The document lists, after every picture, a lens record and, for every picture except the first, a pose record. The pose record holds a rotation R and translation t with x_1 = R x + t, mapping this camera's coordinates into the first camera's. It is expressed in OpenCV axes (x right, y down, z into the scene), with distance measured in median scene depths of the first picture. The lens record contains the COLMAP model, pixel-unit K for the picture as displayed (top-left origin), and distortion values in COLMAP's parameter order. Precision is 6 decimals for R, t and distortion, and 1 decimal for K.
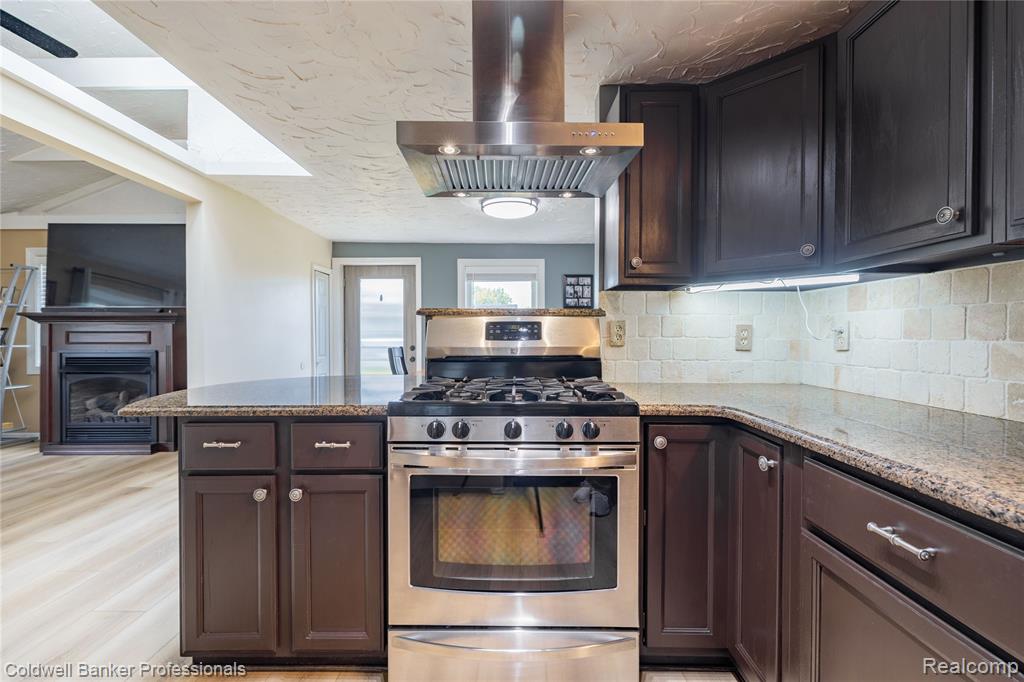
lens RADIAL K [[438.3, 0, 512.8], [0, 438.3, 338.8], [0, 0, 1]] dist [-0.000478, -0.000260]
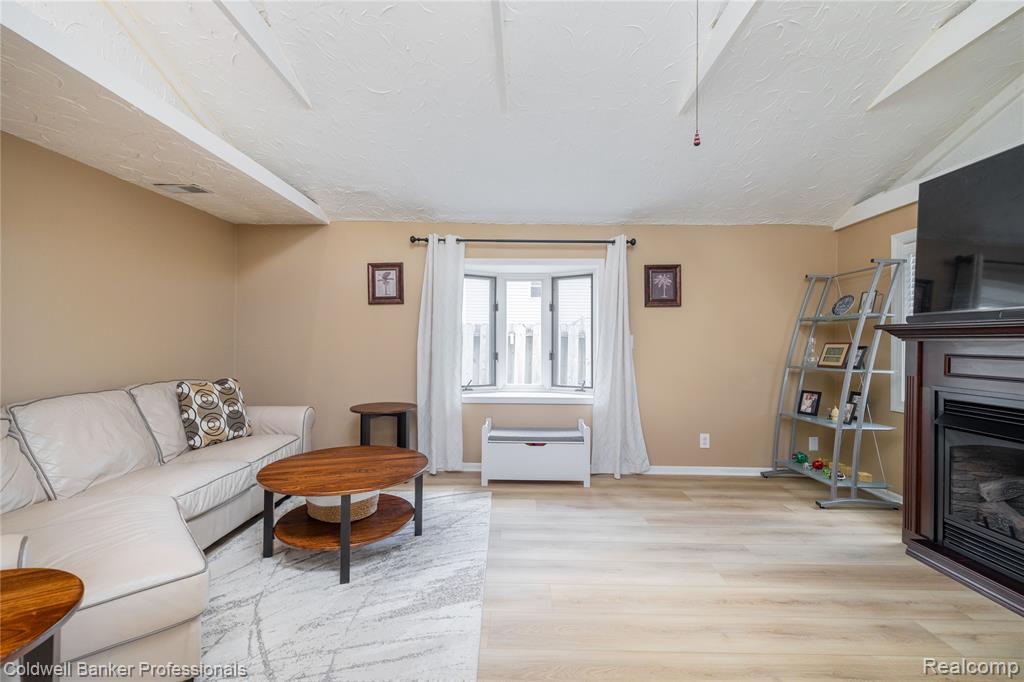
lens RADIAL K [[427.9, 0, 512.8], [0, 427.9, 337.8], [0, 0, 1]] dist [-0.001322, 0.000247]
pose [[-0.013579, -0.007158, -0.999882, -0.411542], [-0.020485, 0.999766, -0.006879, -0.021472], [0.999698, 0.020389, -0.013722, 0.400474]]
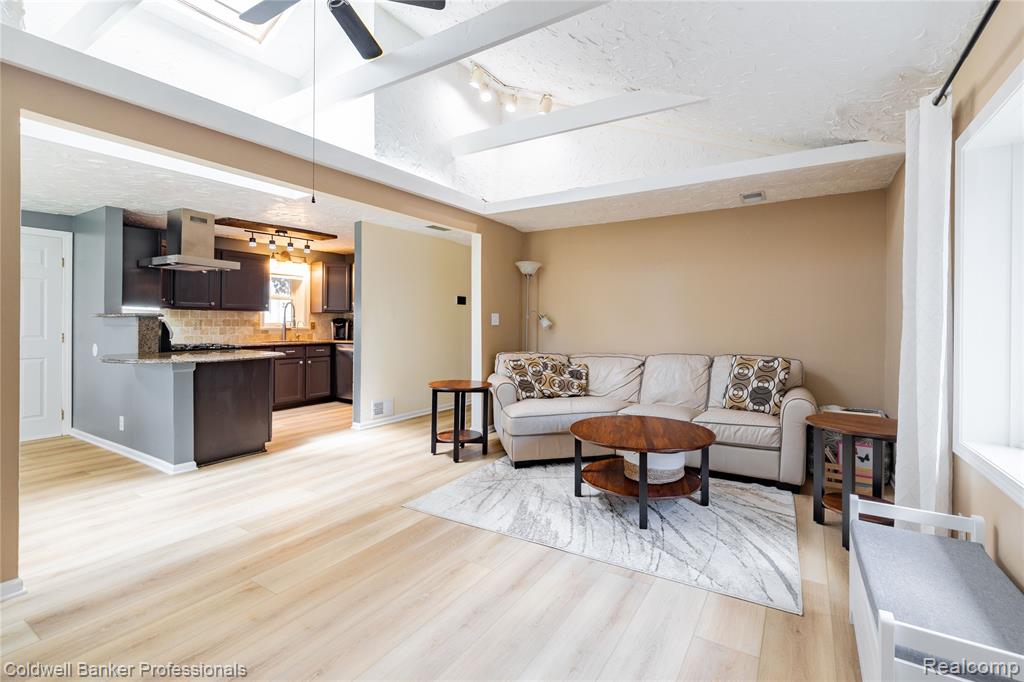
lens RADIAL K [[449.1, 0, 537.9], [0, 449.1, 321.8], [0, 0, 1]] dist [-0.000153, -0.000106]
pose [[-0.860642, -0.001351, 0.509208, -1.164694], [0.002063, 0.999979, 0.006139, -0.018214], [-0.509206, 0.006334, -0.860621, 0.820308]]
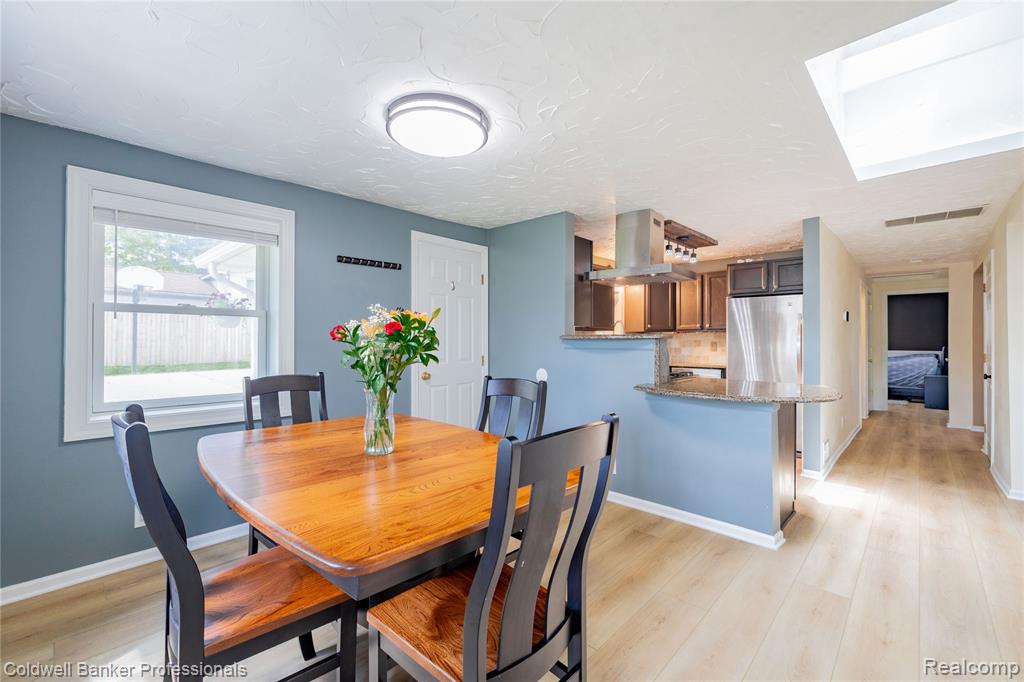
lens RADIAL K [[432.0, 0, 512.6], [0, 432.0, 338.0], [0, 0, 1]] dist [-0.001307, 0.000435]
pose [[-0.726903, 0.001078, 0.686740, -0.383150], [0.003791, 0.999990, 0.002443, -0.027503], [-0.686730, 0.004380, -0.726899, 1.110806]]
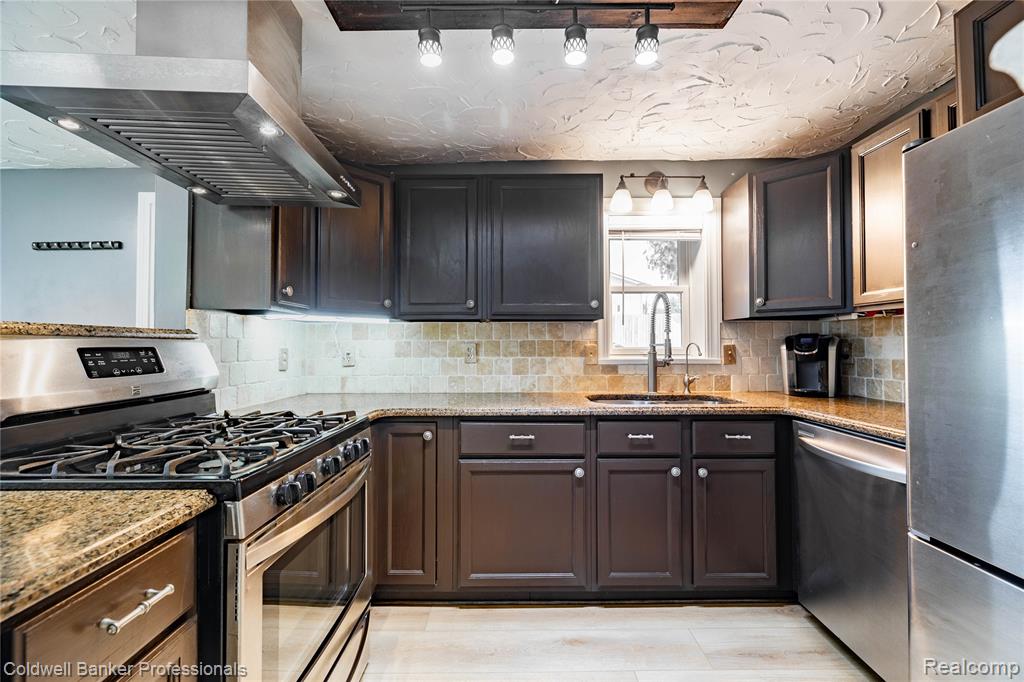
lens RADIAL K [[428.5, 0, 511.4], [0, 428.5, 338.6], [0, 0, 1]] dist [0.001672, 0.000333]
pose [[-0.008964, 0.014136, 0.999860, -0.275947], [0.015166, 0.999787, -0.013999, -0.014546], [-0.999845, 0.015038, -0.009176, 0.178404]]
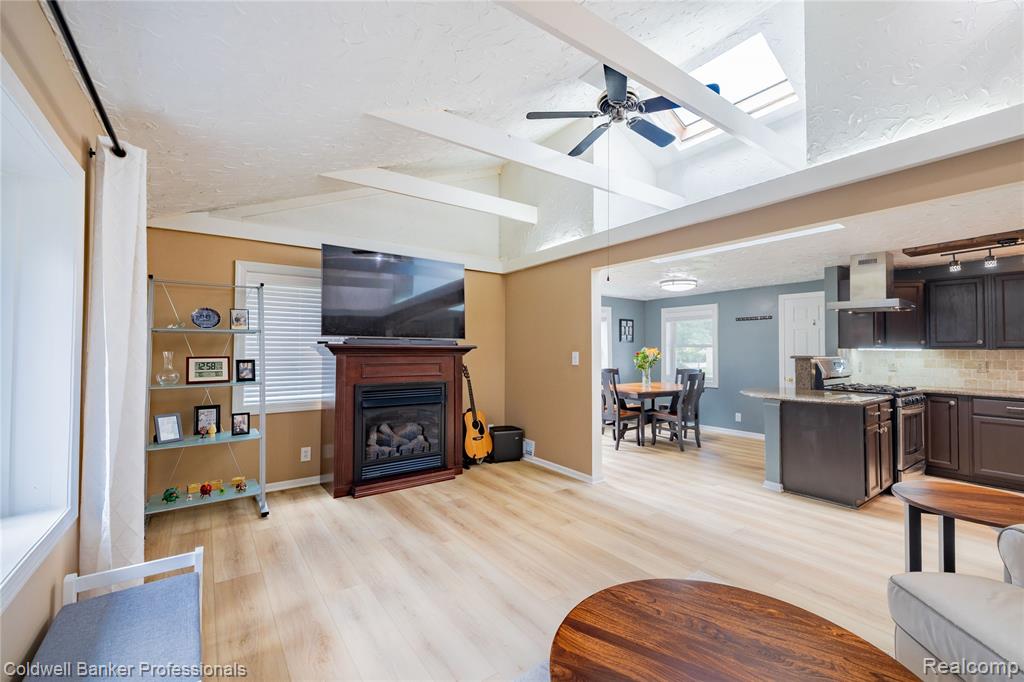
lens RADIAL K [[427.9, 0, 512.8], [0, 427.9, 337.8], [0, 0, 1]] dist [-0.001322, 0.000247]
pose [[0.808927, 0.021919, 0.587501, -1.203260], [-0.000514, 0.999331, -0.036576, -0.035741], [-0.587909, 0.029285, 0.808397, 0.059948]]
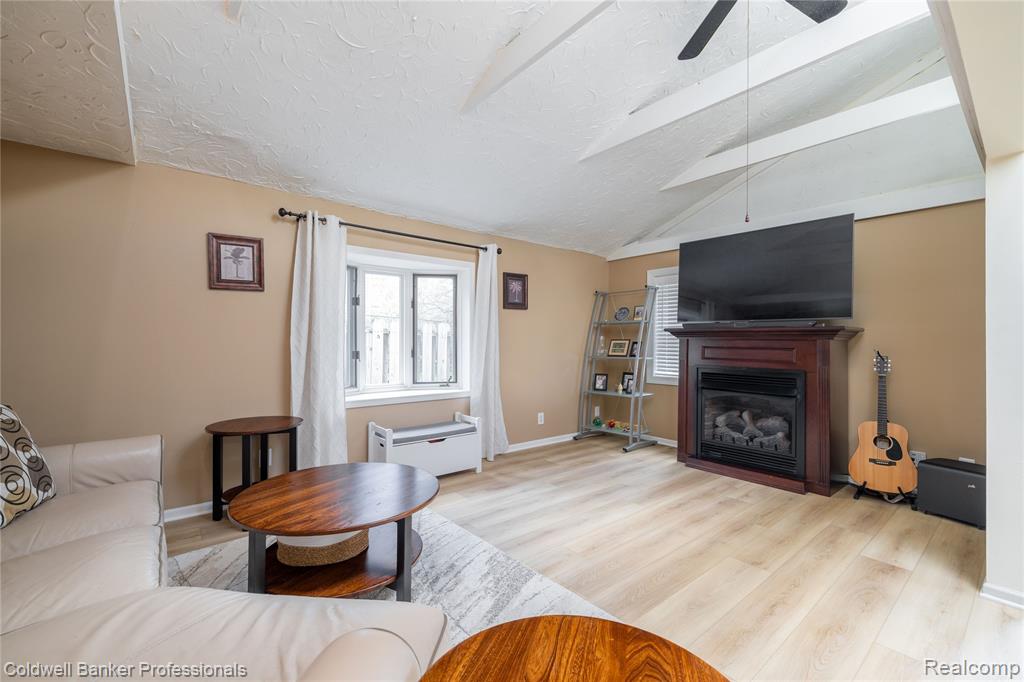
lens RADIAL K [[432.0, 0, 512.6], [0, 432.0, 338.0], [0, 0, 1]] dist [-0.001307, 0.000435]
pose [[0.636137, 0.002864, -0.771571, -0.491488], [-0.017430, 0.999791, -0.010659, -0.016595], [0.771379, 0.020230, 0.636054, 0.028735]]
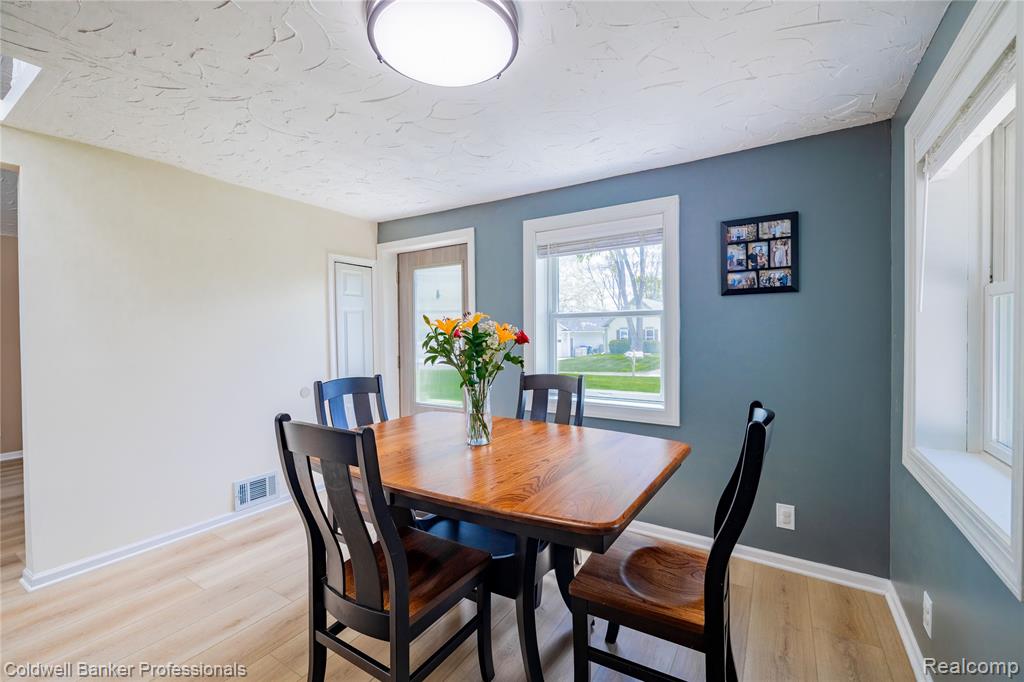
lens RADIAL K [[437.8, 0, 509.6], [0, 437.8, 346.0], [0, 0, 1]] dist [-0.001326, 0.000100]
pose [[0.845535, 0.006073, -0.533886, 0.205007], [0.010296, 0.999564, 0.027677, -0.036230], [0.533821, -0.028898, 0.845104, 0.575269]]
